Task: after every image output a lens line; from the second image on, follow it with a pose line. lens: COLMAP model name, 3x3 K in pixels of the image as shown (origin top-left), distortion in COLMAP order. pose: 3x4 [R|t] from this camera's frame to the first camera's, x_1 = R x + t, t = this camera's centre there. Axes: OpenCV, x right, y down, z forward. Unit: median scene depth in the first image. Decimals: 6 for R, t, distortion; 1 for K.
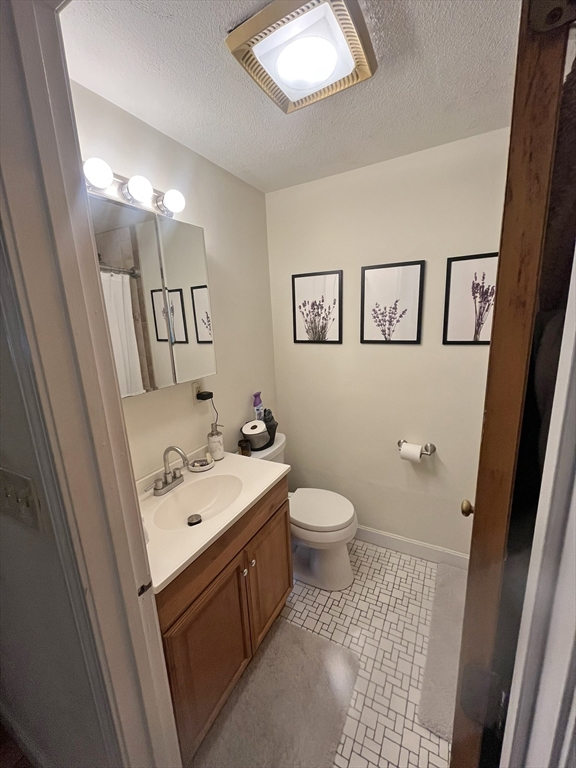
lens RADIAL K [[310.6, 0, 288.0], [0, 310.6, 384.0], [0, 0, 1]] dist [-0.000634, 0.000190]
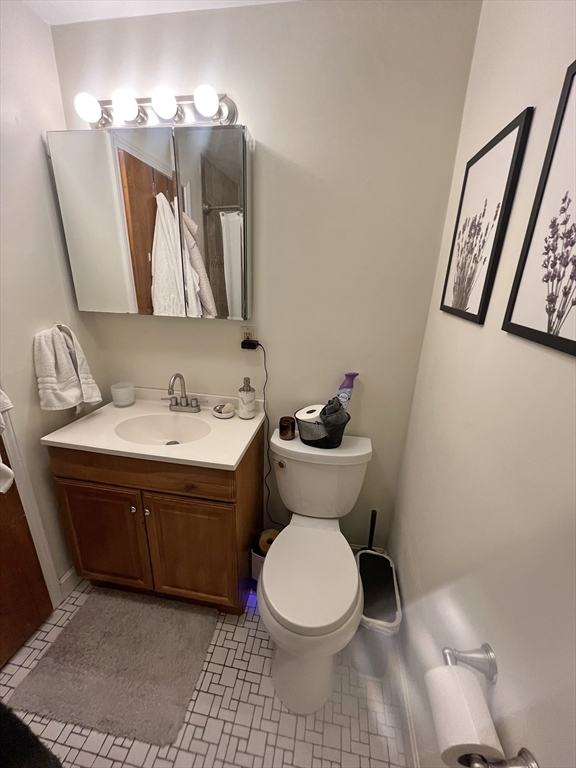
lens RADIAL K [[310.6, 0, 288.0], [0, 310.6, 384.0], [0, 0, 1]] dist [-0.000634, 0.000190]
pose [[0.321955, 0.357689, -0.876586, 0.511312], [-0.247352, 0.925506, 0.286802, -0.121909], [0.913872, 0.124488, 0.386446, 0.686696]]
